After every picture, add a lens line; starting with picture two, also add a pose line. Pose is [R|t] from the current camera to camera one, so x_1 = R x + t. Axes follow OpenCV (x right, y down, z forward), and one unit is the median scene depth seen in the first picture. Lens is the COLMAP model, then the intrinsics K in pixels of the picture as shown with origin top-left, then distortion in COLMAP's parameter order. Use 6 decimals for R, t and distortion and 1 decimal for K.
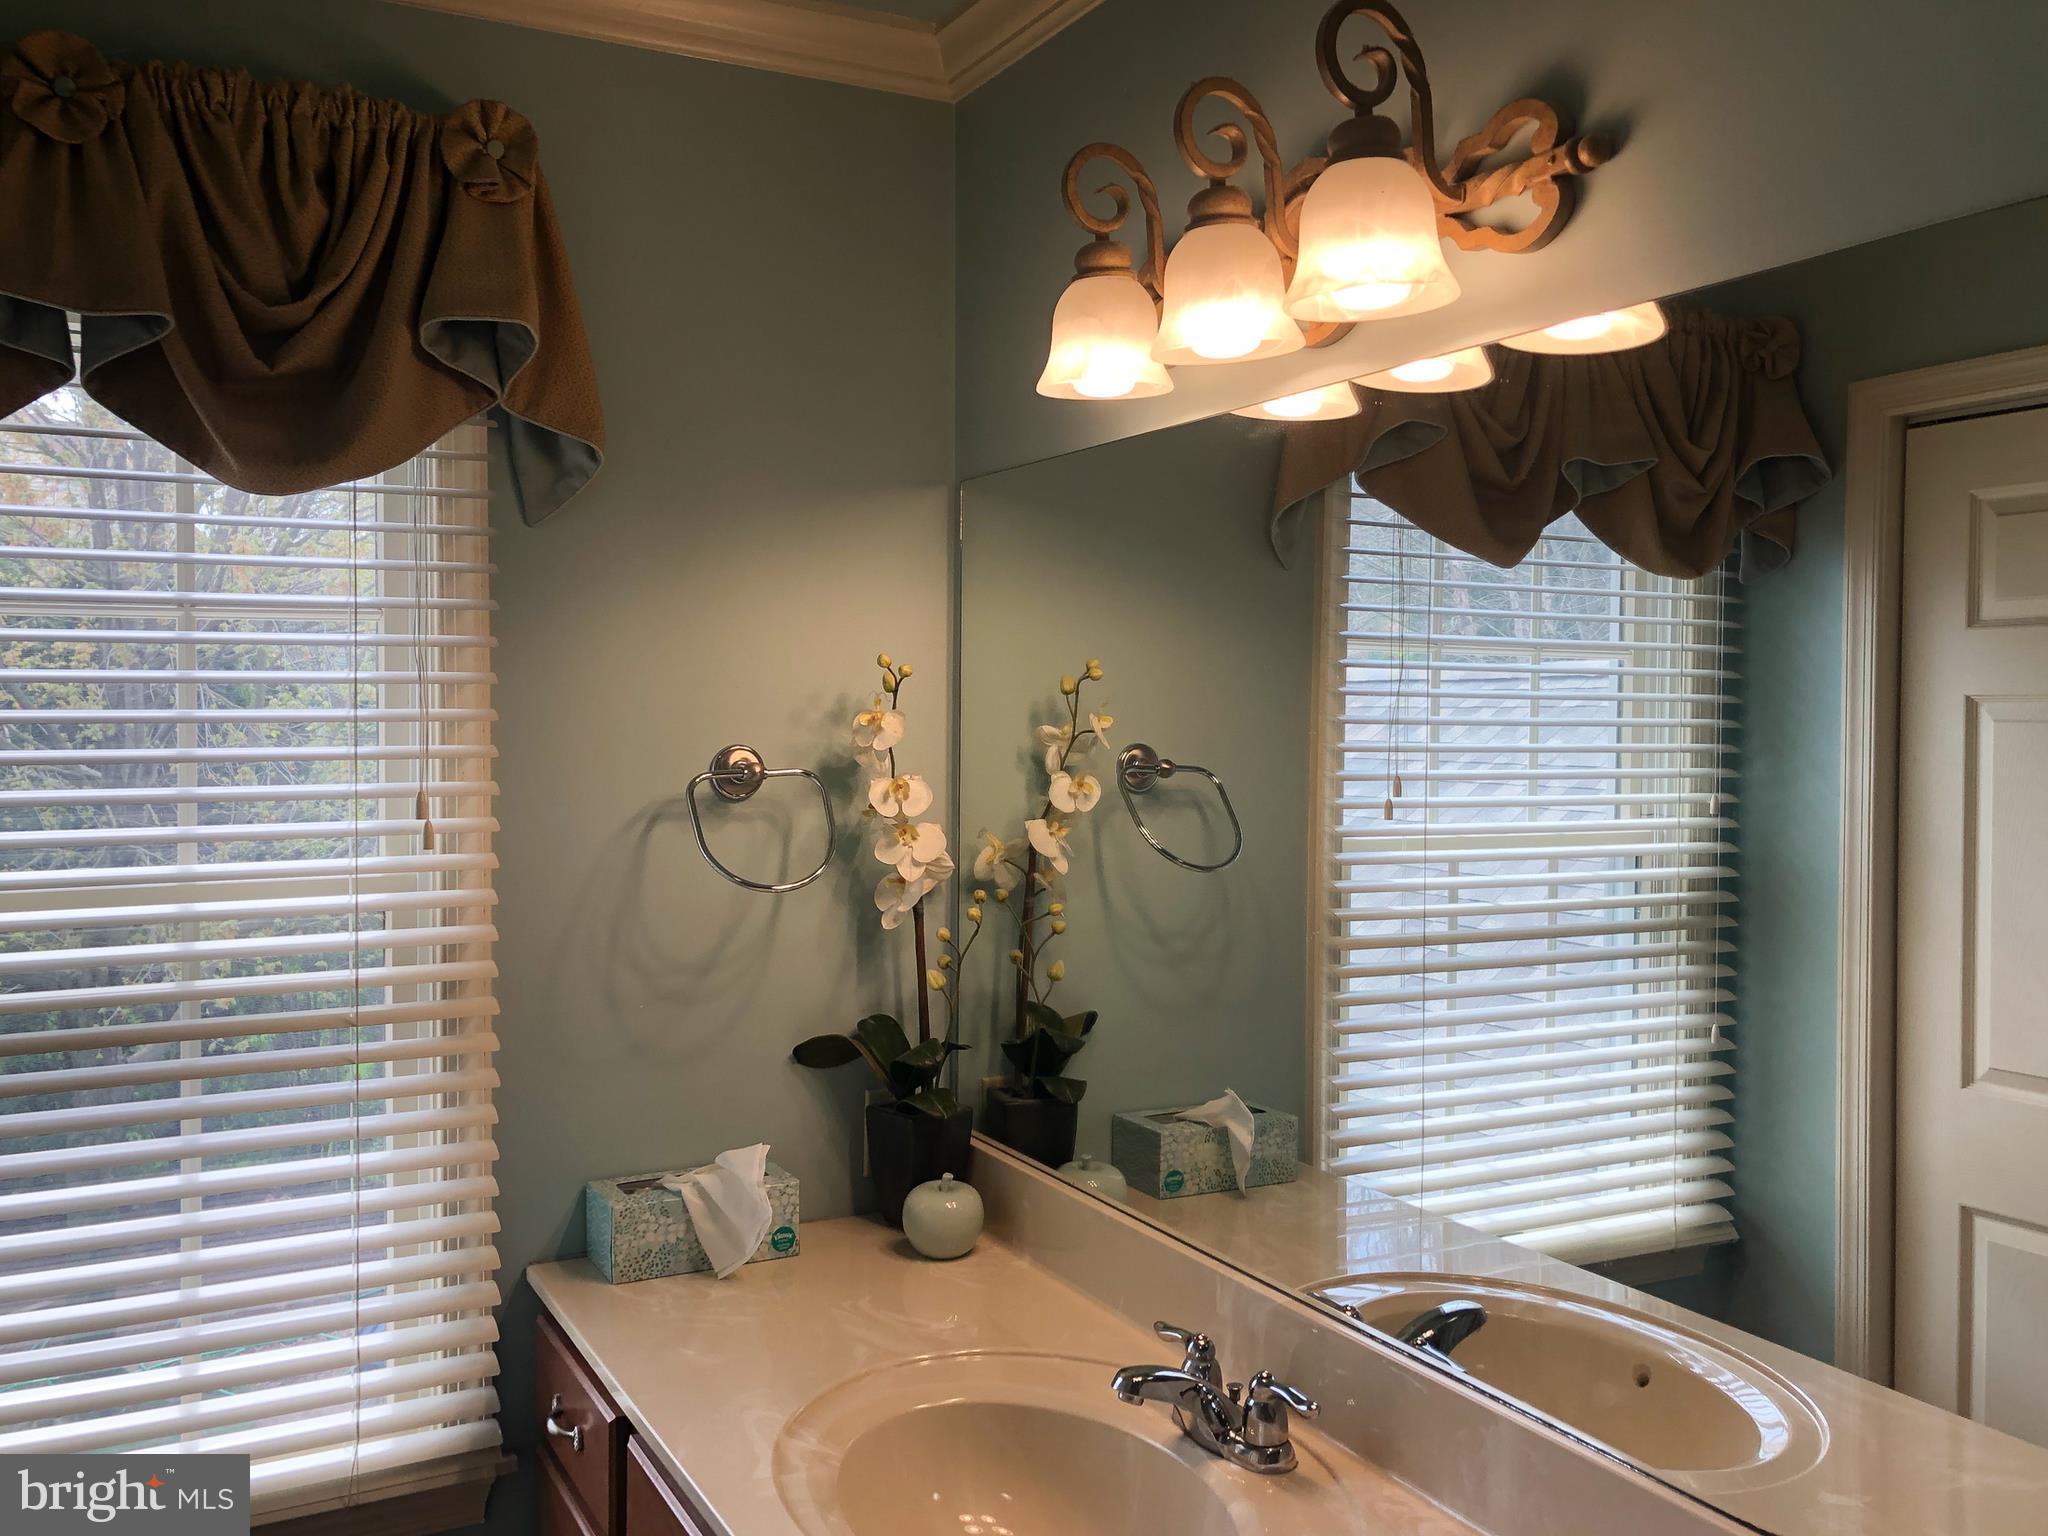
lens RADIAL K [[1686.7, 0, 1020.9], [0, 1686.7, 732.5], [0, 0, 1]] dist [0.043700, -0.069966]
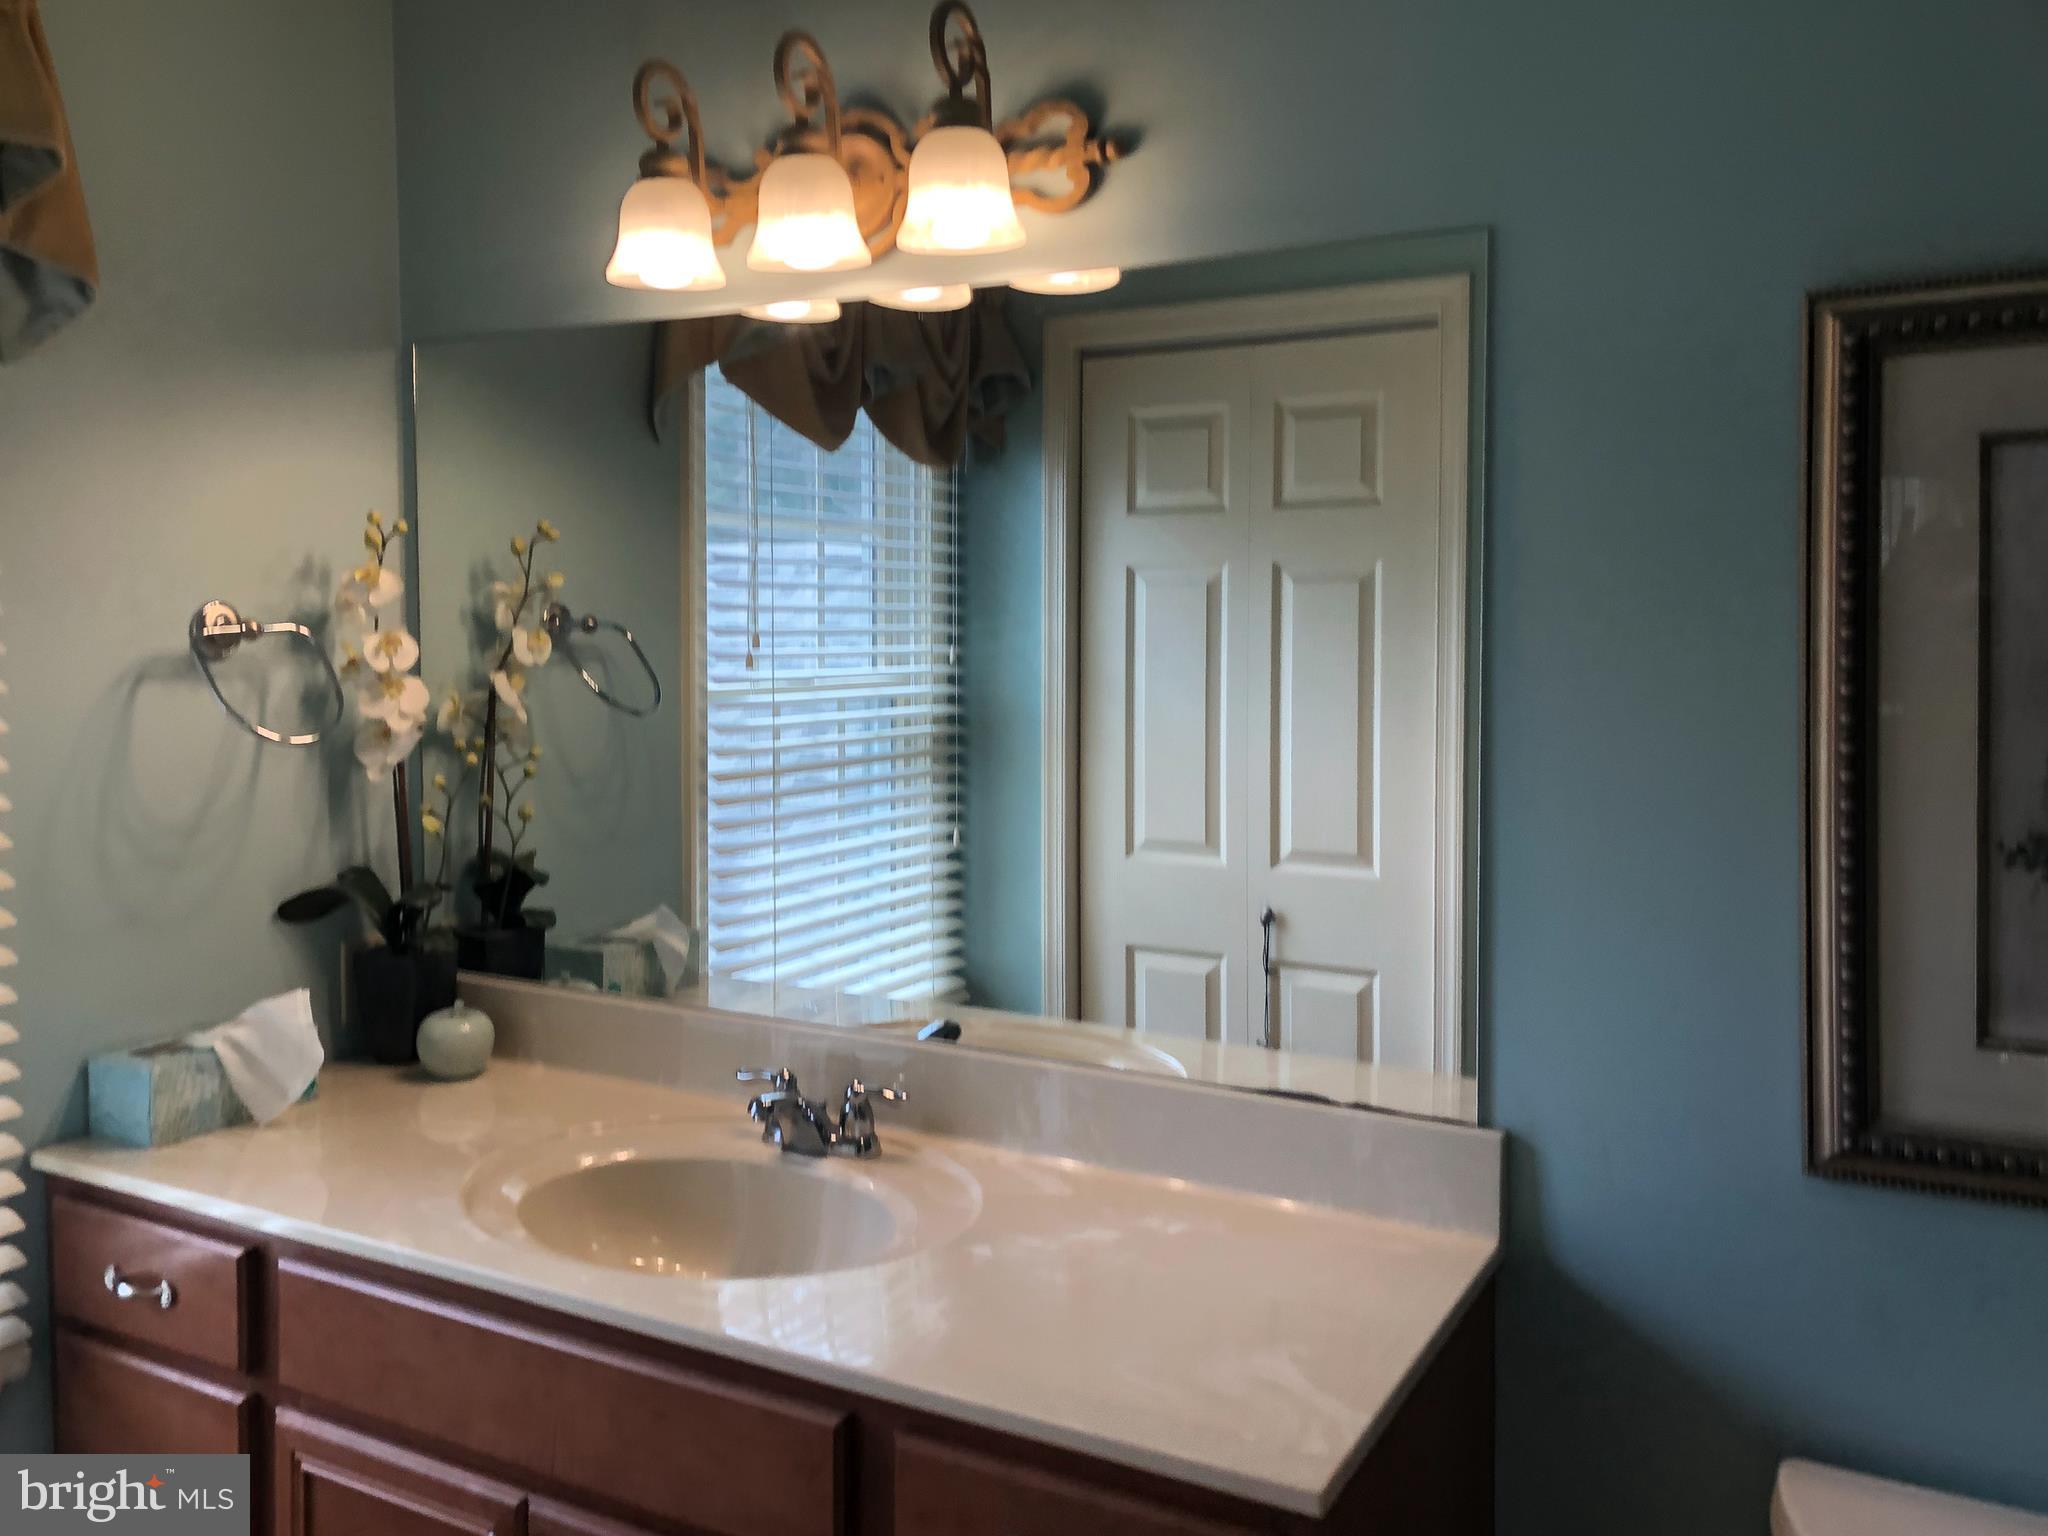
lens RADIAL K [[1686.7, 0, 1020.9], [0, 1686.7, 732.5], [0, 0, 1]] dist [0.043700, -0.069966]
pose [[0.835555, -0.050052, 0.547122, -0.305689], [0.014385, 0.997493, 0.069286, 0.020523], [-0.549218, -0.050022, 0.834180, -0.078543]]
